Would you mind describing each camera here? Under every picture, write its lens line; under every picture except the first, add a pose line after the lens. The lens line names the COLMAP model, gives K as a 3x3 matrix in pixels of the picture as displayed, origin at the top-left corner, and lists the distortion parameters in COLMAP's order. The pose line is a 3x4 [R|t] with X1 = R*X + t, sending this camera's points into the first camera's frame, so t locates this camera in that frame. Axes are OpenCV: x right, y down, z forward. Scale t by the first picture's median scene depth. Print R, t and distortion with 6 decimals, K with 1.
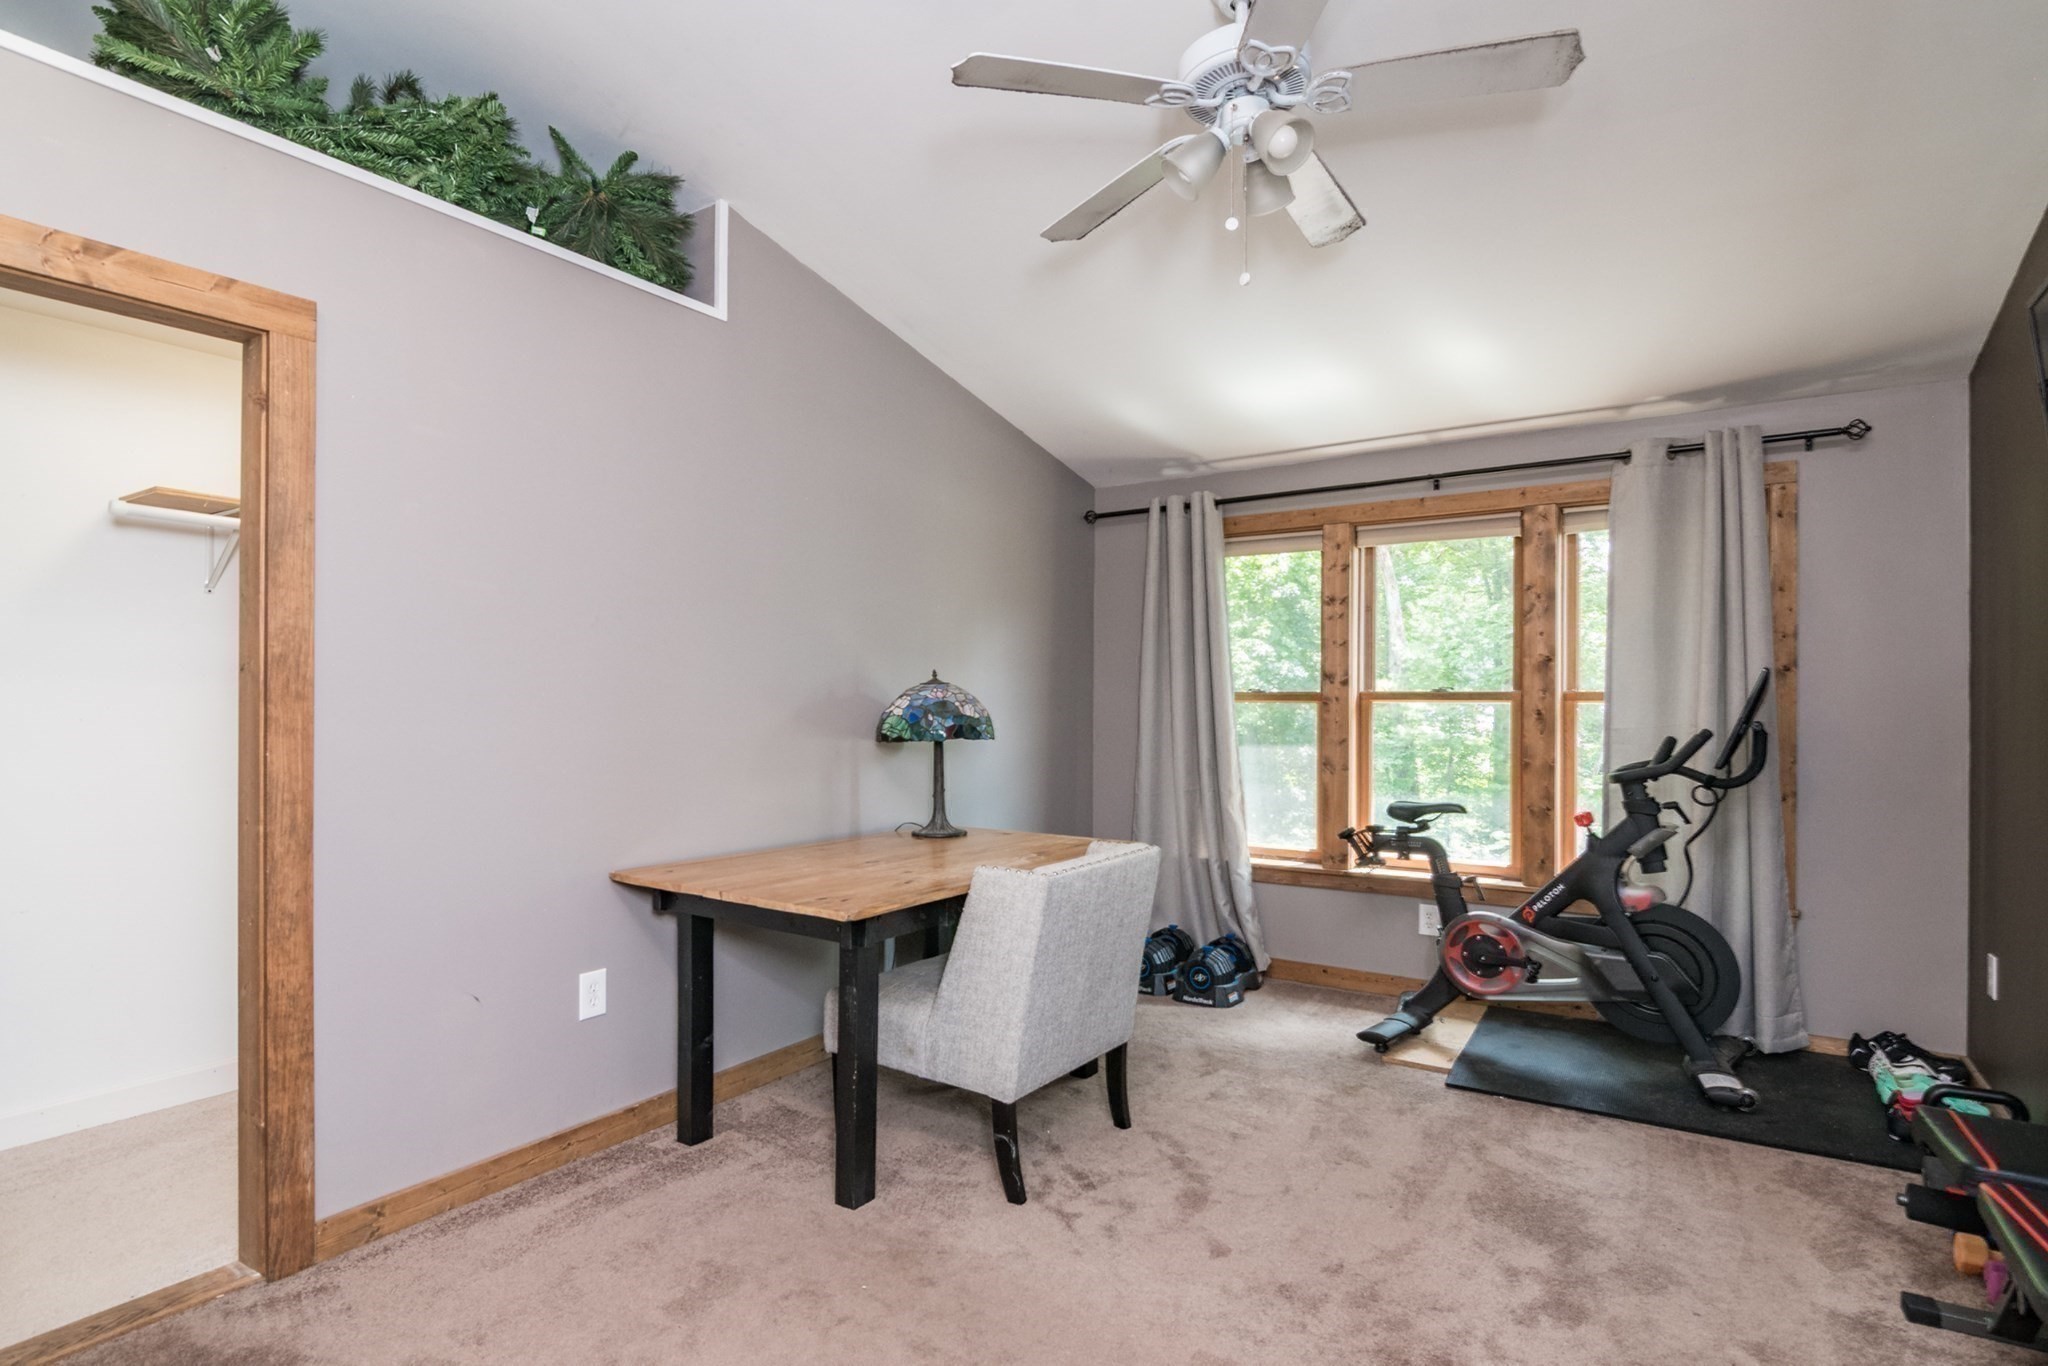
lens RADIAL K [[1042.2, 0, 1017.2], [0, 1042.2, 694.7], [0, 0, 1]] dist [-0.013397, -0.002268]
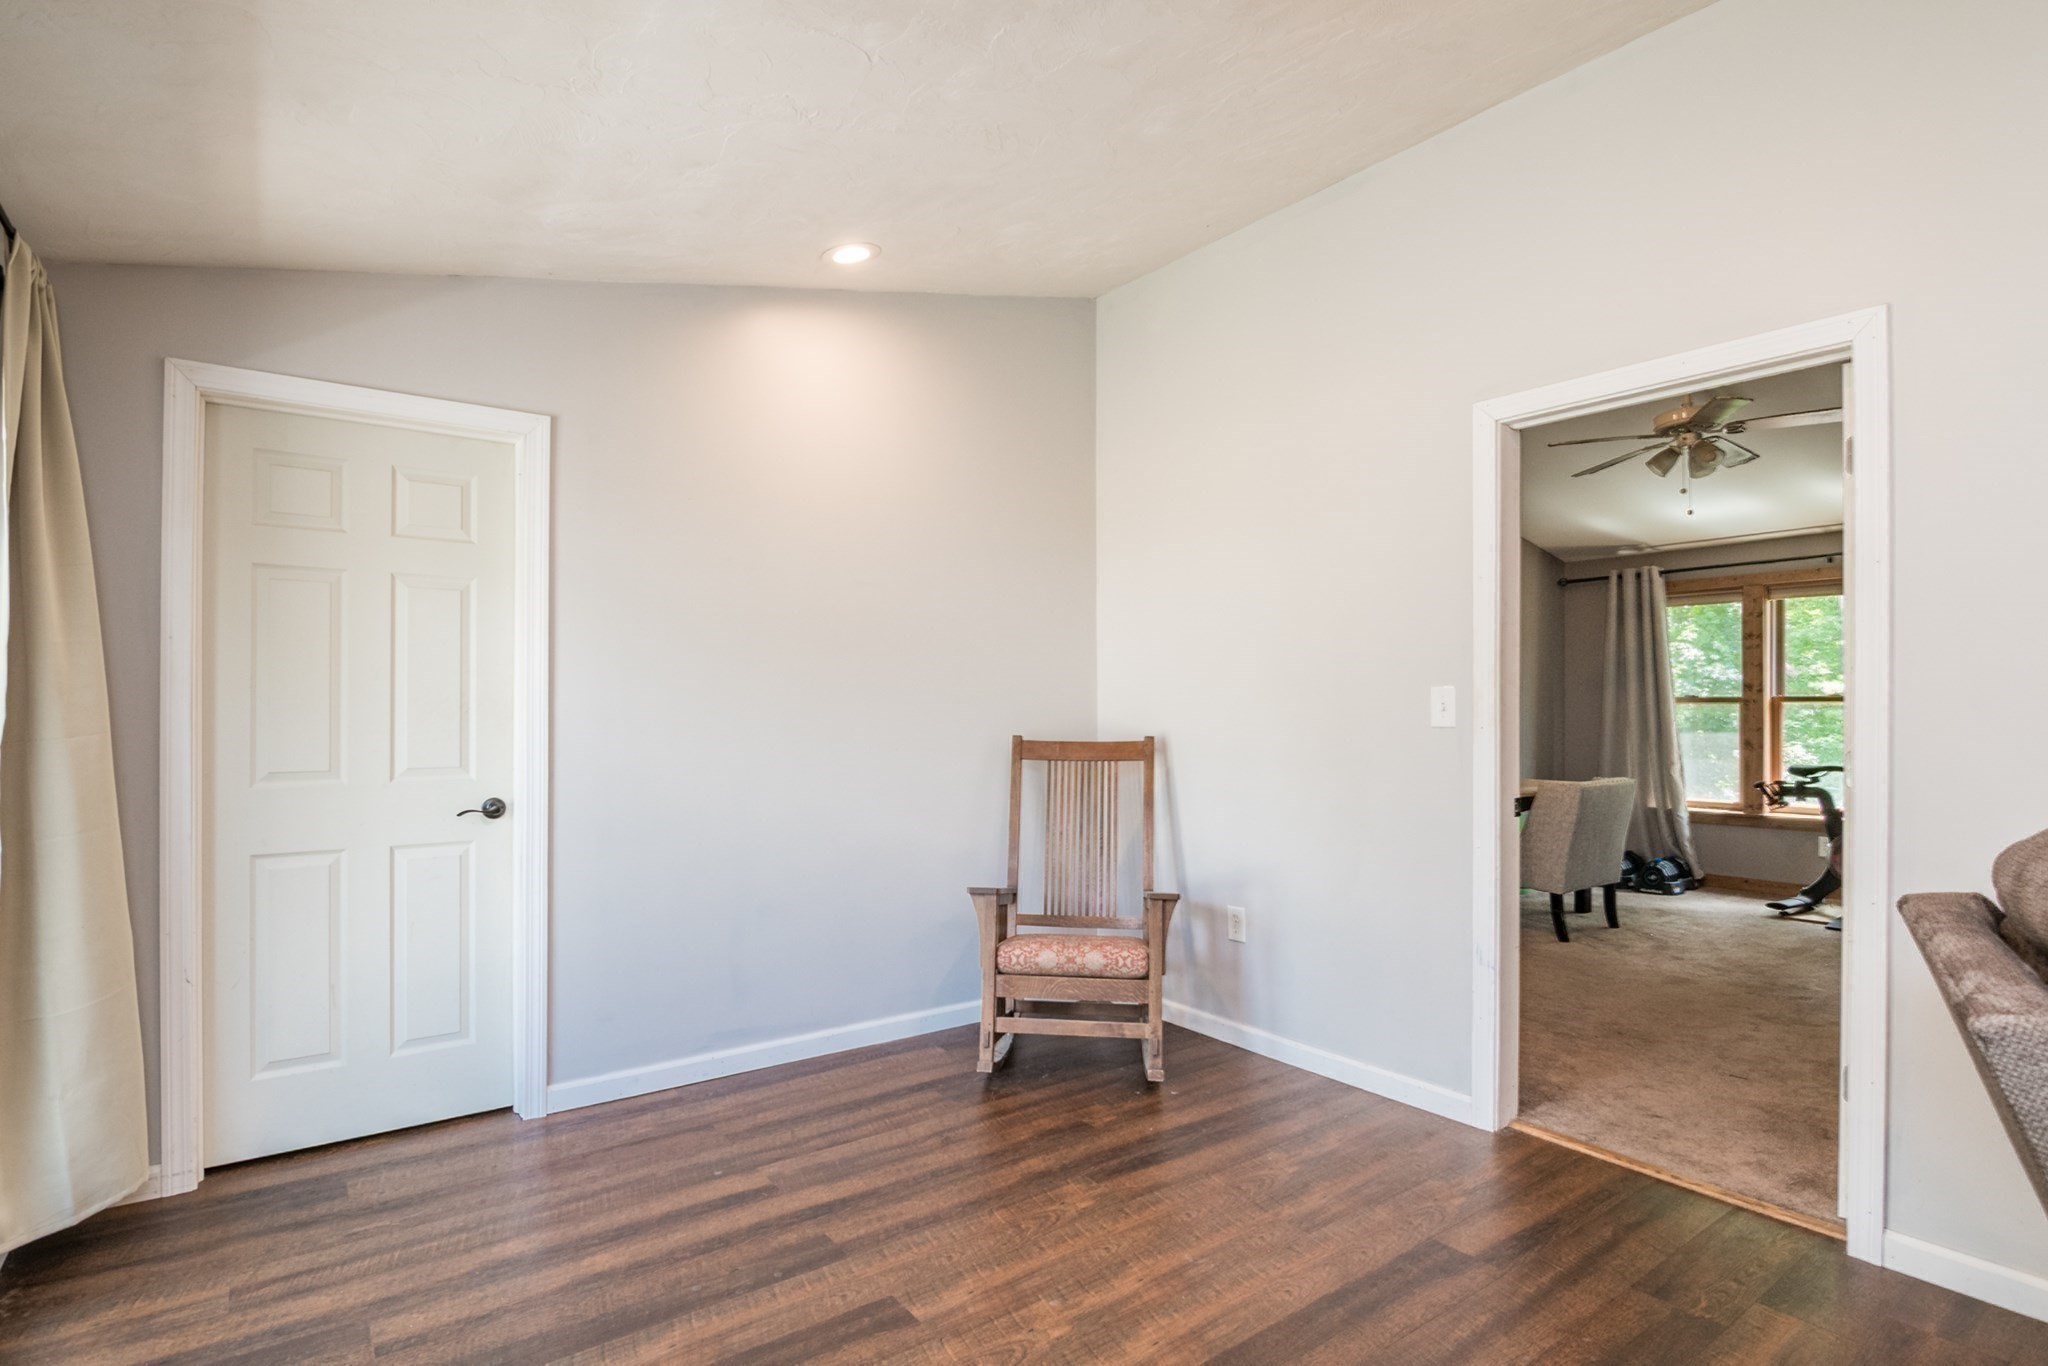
lens RADIAL K [[994.6, 0, 1025.2], [0, 994.6, 693.8], [0, 0, 1]] dist [-0.010964, -0.001470]
pose [[0.936206, -0.006347, -0.351396, -0.179128], [0.004372, 0.999970, -0.006414, -0.002070], [0.351426, 0.004468, 0.936205, -0.712775]]
